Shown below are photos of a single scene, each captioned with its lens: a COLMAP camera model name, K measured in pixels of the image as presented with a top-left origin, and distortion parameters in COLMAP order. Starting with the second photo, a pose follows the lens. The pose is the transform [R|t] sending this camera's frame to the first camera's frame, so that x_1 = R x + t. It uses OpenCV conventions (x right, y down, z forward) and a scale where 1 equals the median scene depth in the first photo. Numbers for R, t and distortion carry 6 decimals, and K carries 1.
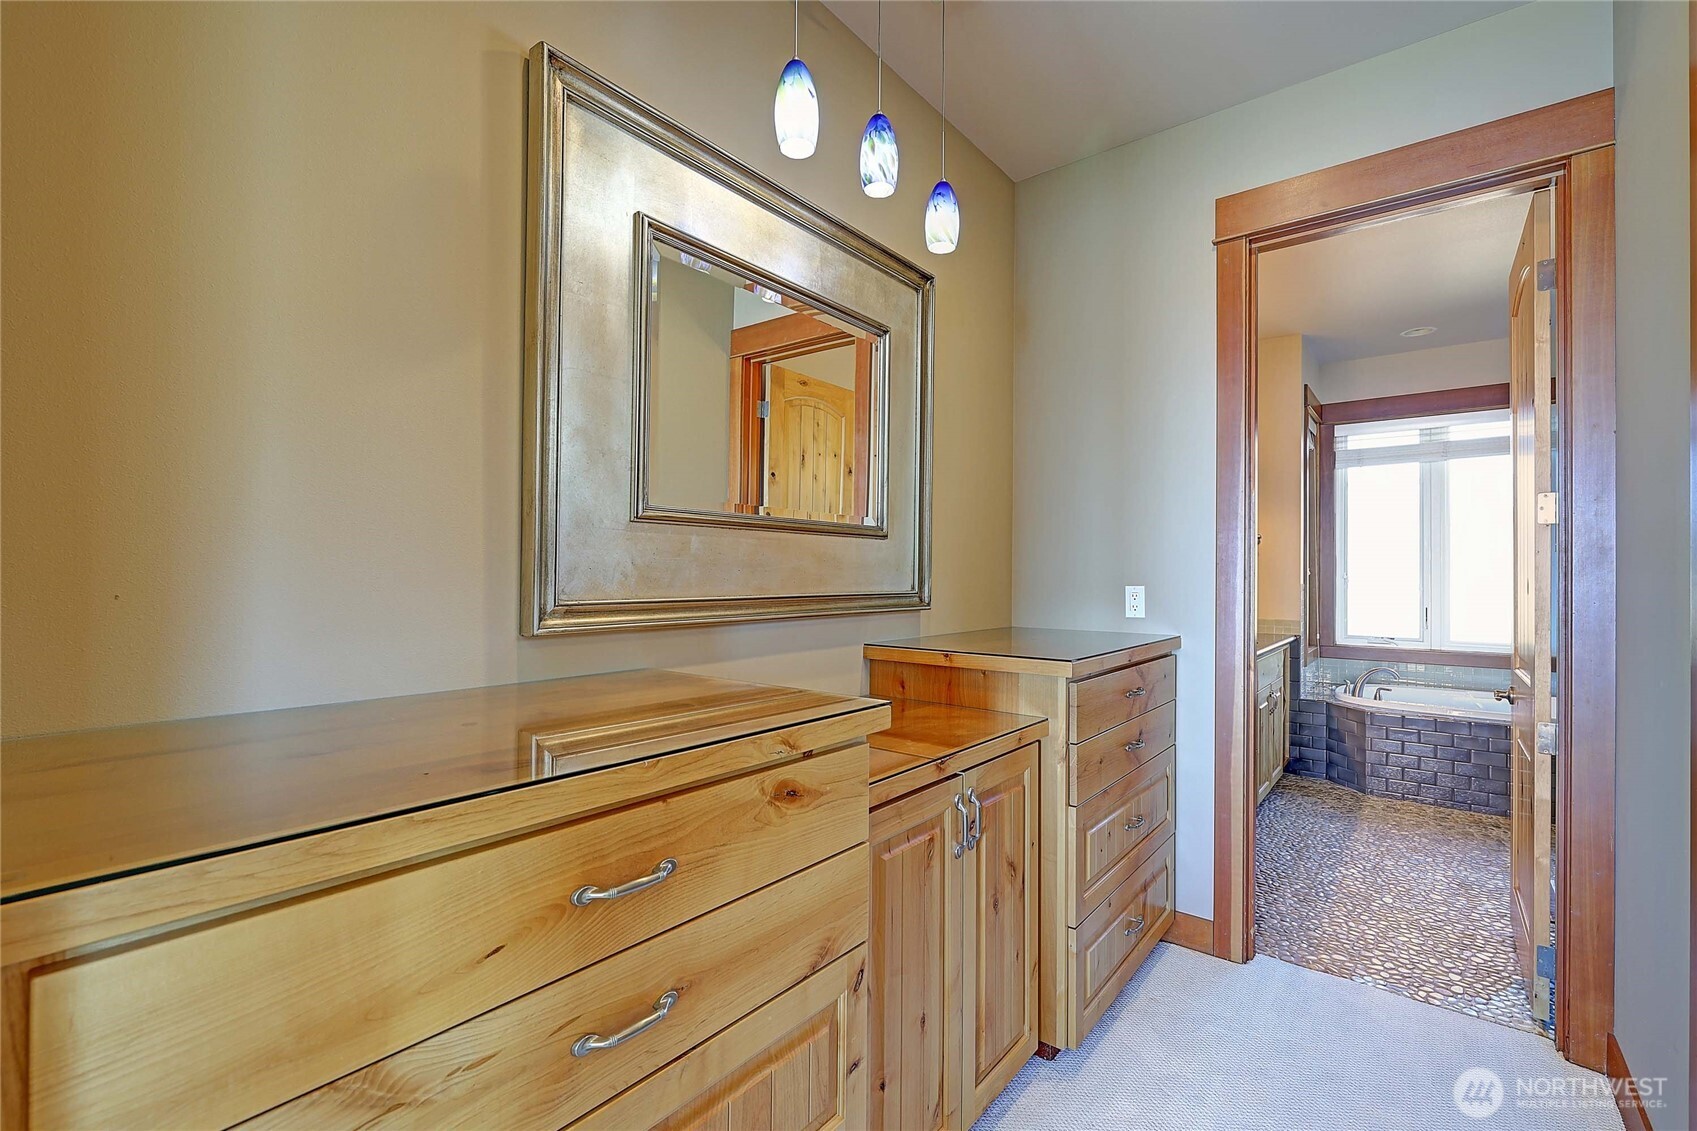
lens RADIAL K [[741.3, 0, 852.7], [0, 741.3, 567.8], [0, 0, 1]] dist [-0.007163, -0.000135]
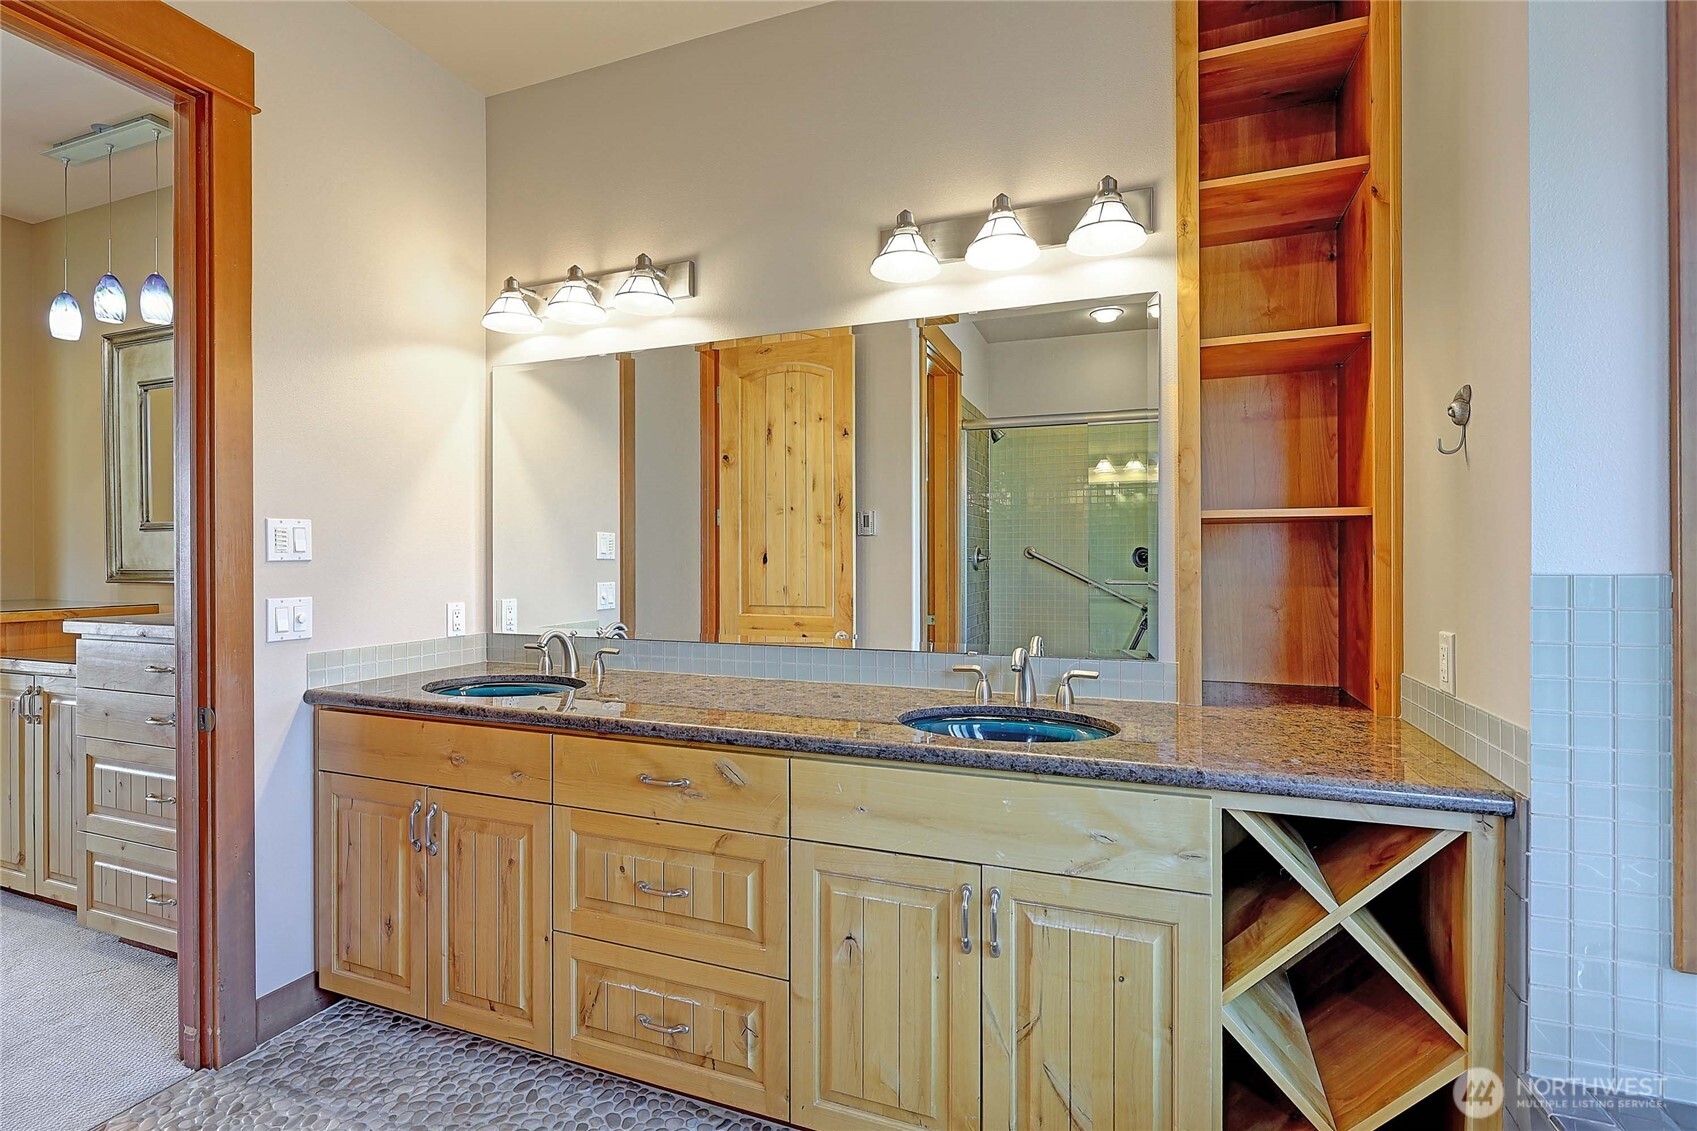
lens RADIAL K [[741.3, 0, 852.7], [0, 741.3, 567.8], [0, 0, 1]] dist [-0.007163, -0.000135]
pose [[0.312342, -0.002724, -0.949966, 0.735715], [0.012403, 0.999922, 0.001210, 0.016671], [0.949889, -0.012161, 0.312352, 0.719022]]
